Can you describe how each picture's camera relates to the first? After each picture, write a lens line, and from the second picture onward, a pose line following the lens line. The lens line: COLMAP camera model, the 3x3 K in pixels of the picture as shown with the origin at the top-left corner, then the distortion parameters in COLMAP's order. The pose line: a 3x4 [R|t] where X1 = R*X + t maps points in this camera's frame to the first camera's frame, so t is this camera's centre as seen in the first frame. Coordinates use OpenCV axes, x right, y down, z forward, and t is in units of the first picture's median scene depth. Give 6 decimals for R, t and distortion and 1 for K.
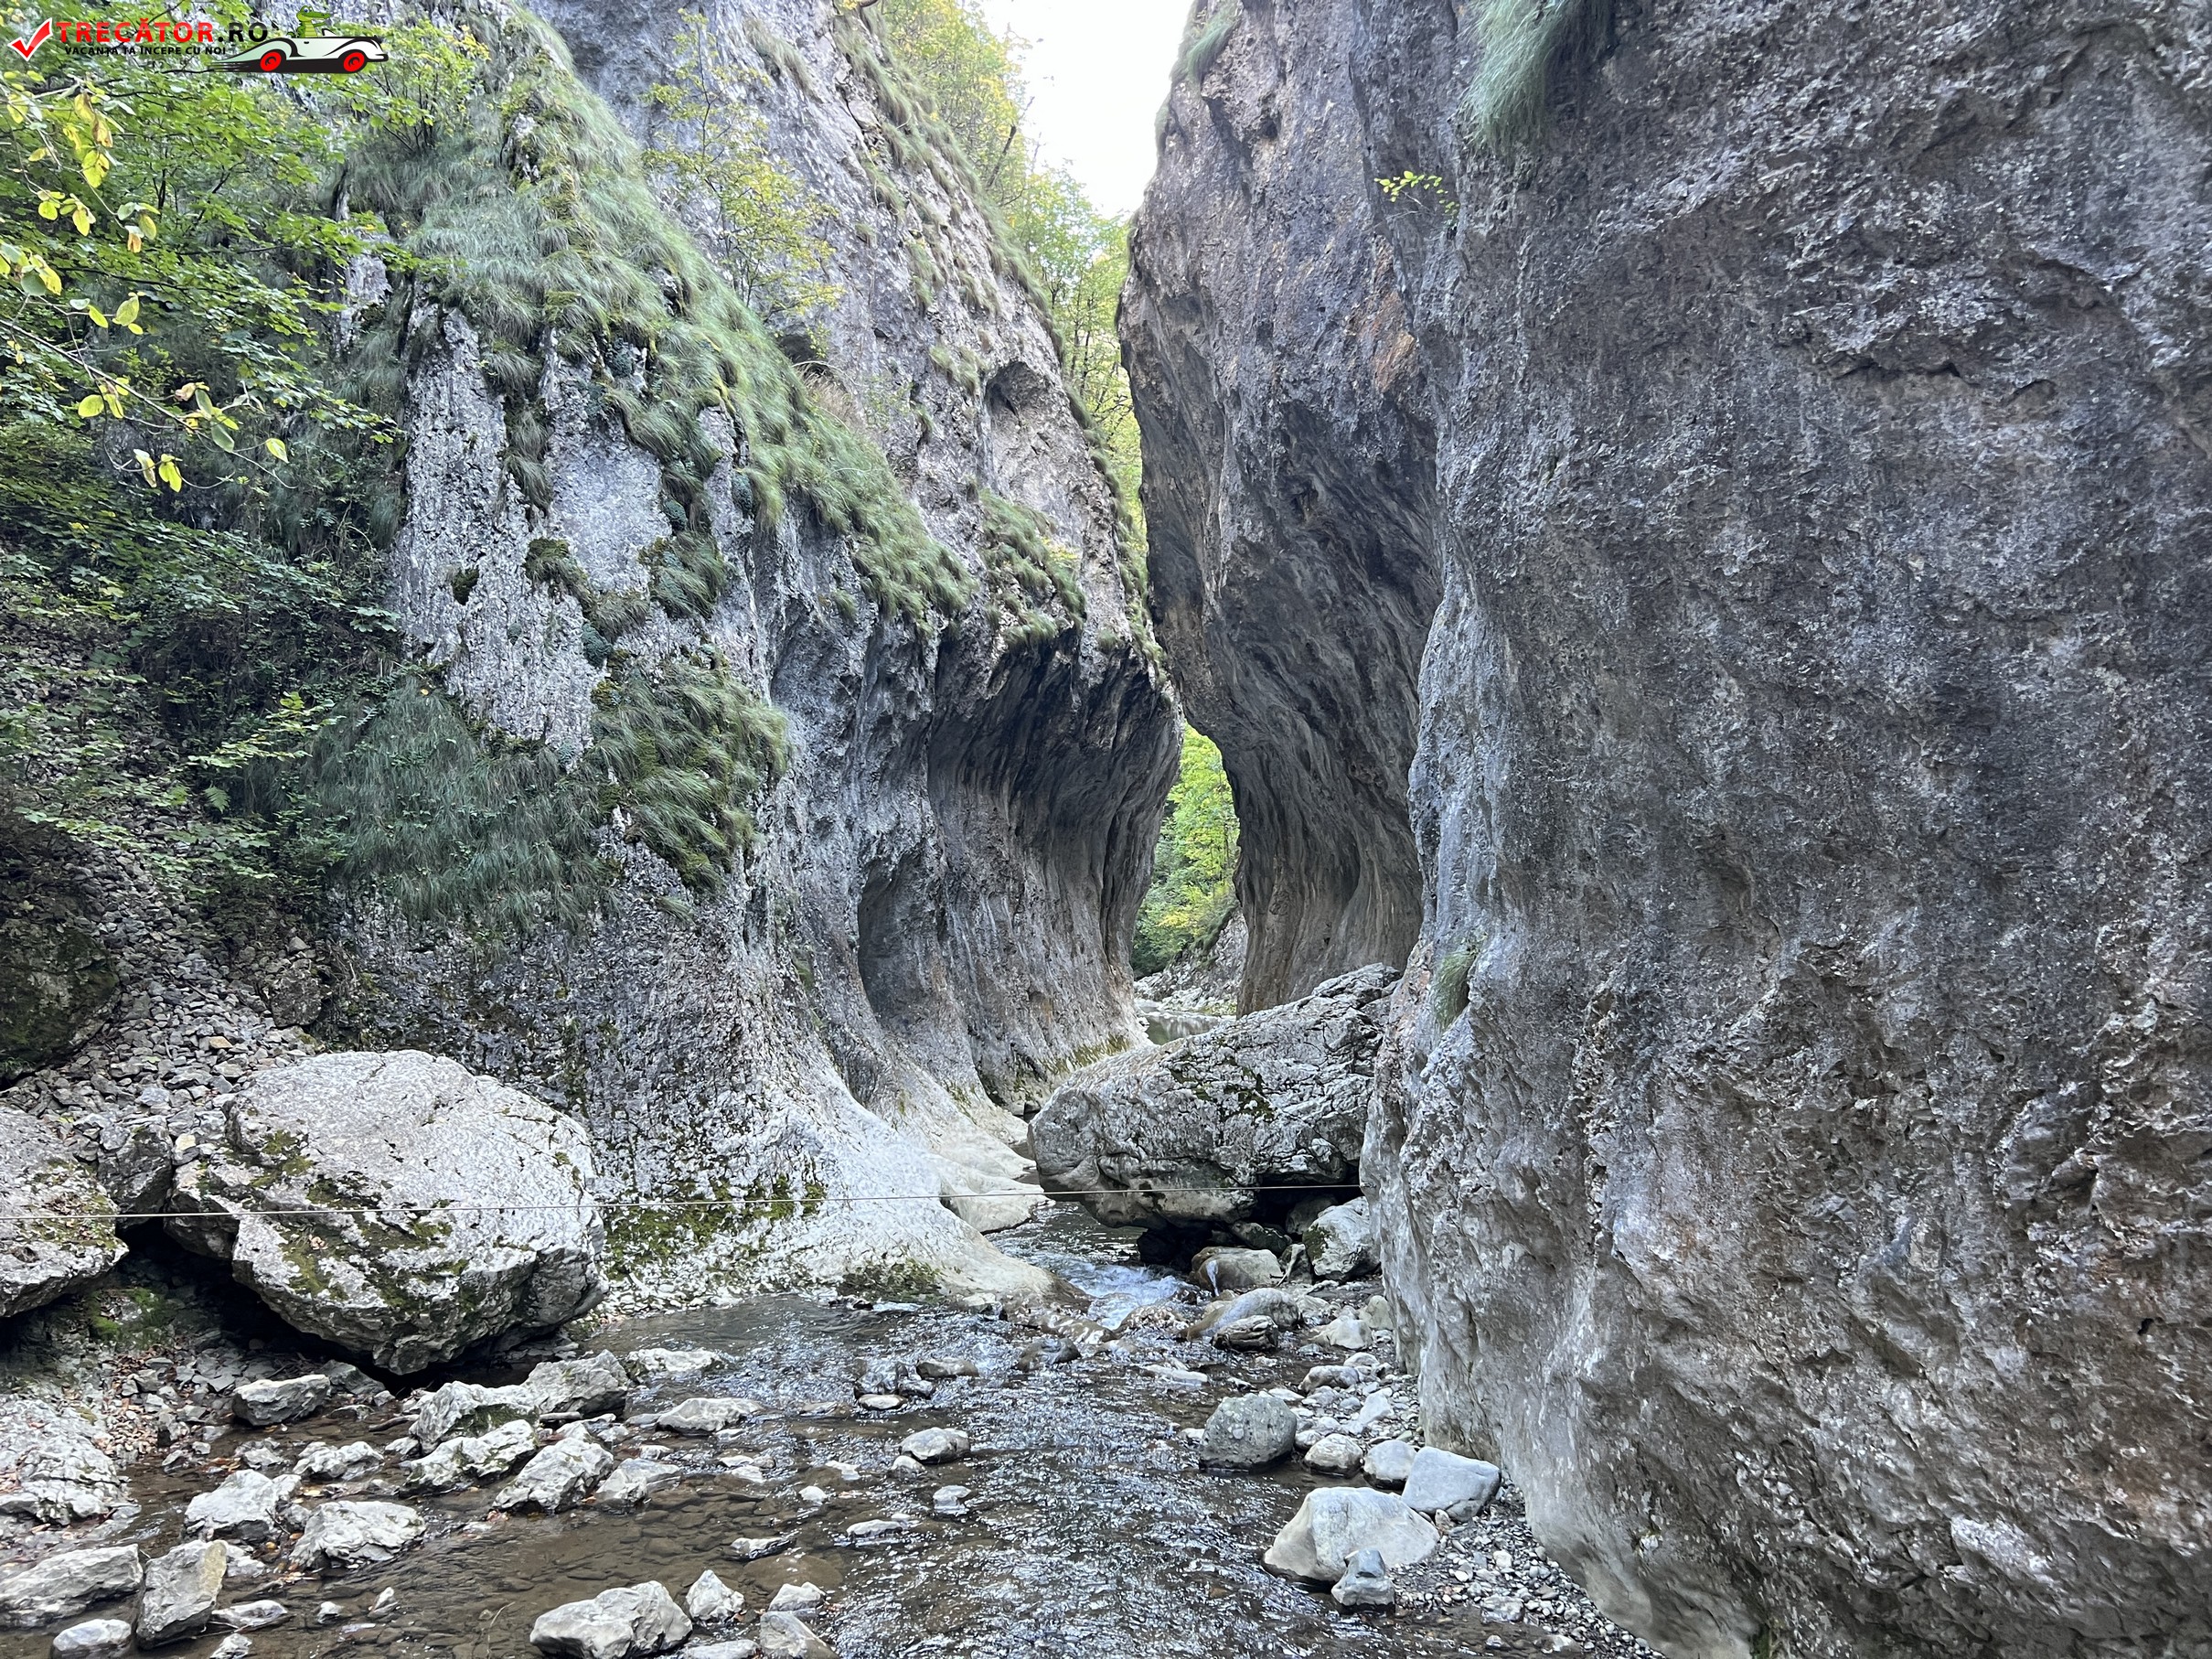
lens RADIAL K [[1666.3, 0, 1104.1], [0, 1666.3, 831.6], [0, 0, 1]] dist [0.006140, -0.005185]
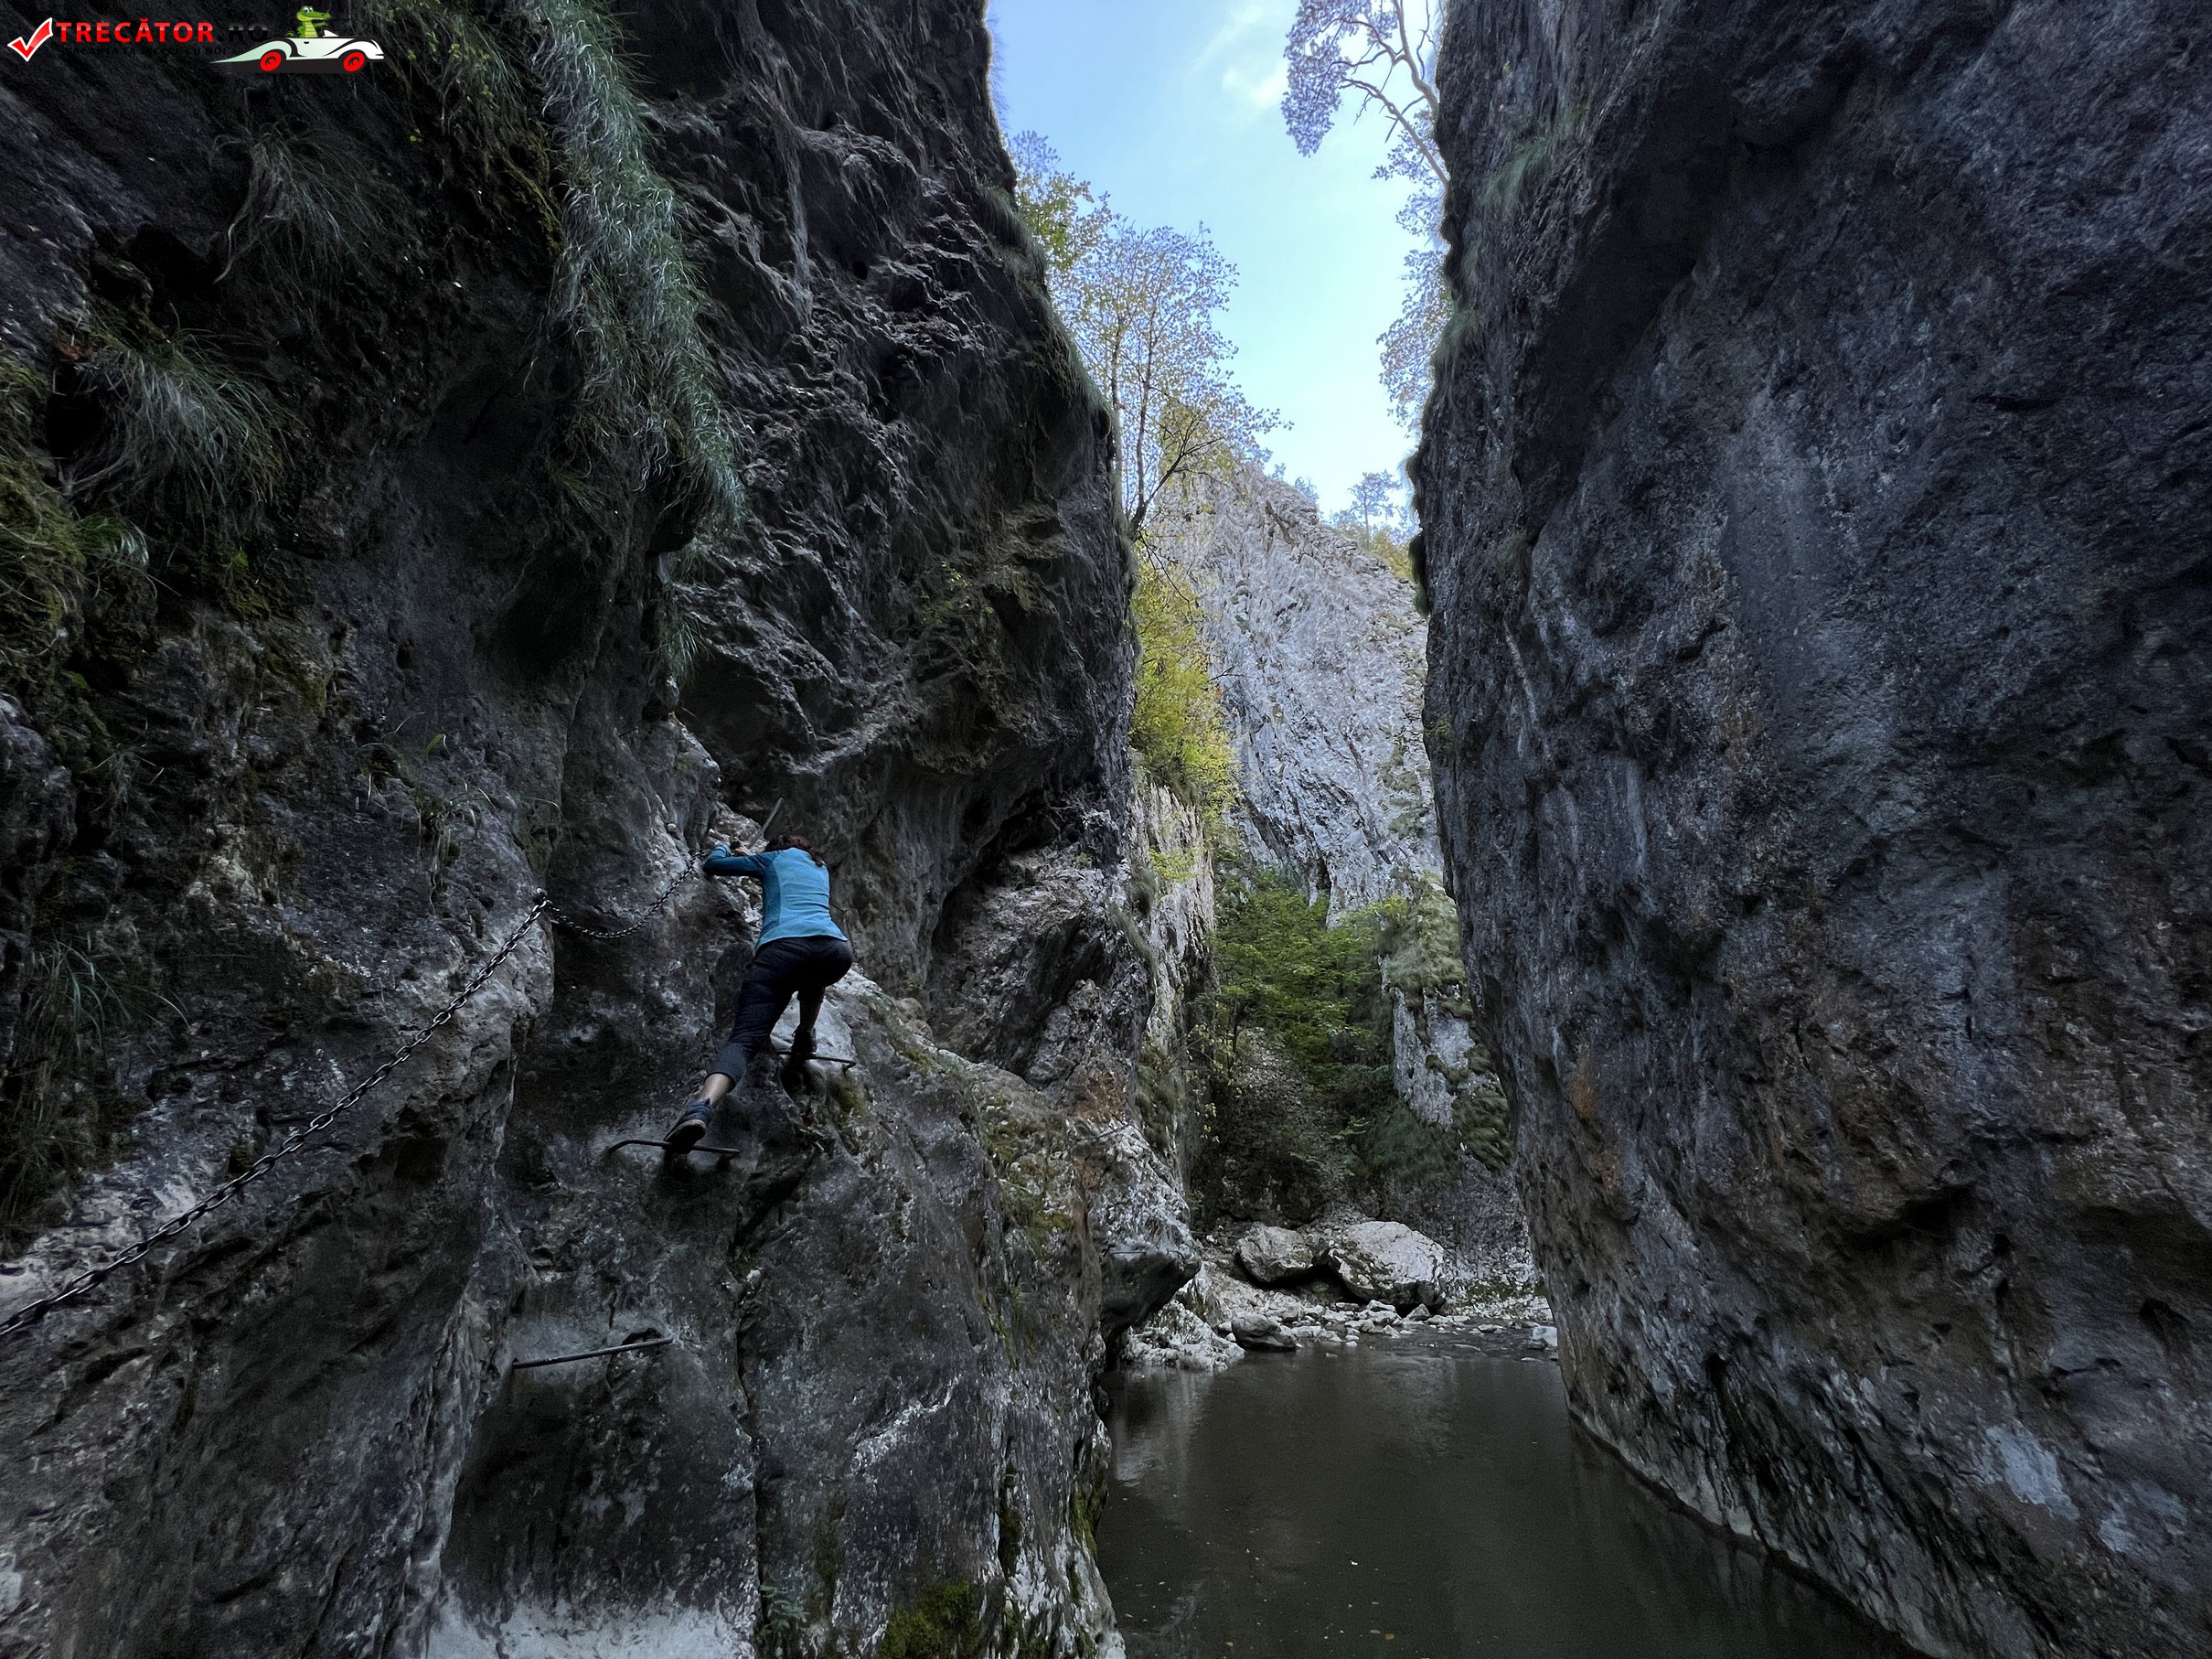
lens RADIAL K [[888.9, 0, 1111.3], [0, 888.9, 829.7], [0, 0, 1]] dist [-0.000336, 0.000000]
pose [[0.617709, -0.313787, -0.721092, 0.635710], [0.033876, 0.926711, -0.374244, 0.039353], [0.785677, 0.206747, 0.583068, -0.545355]]
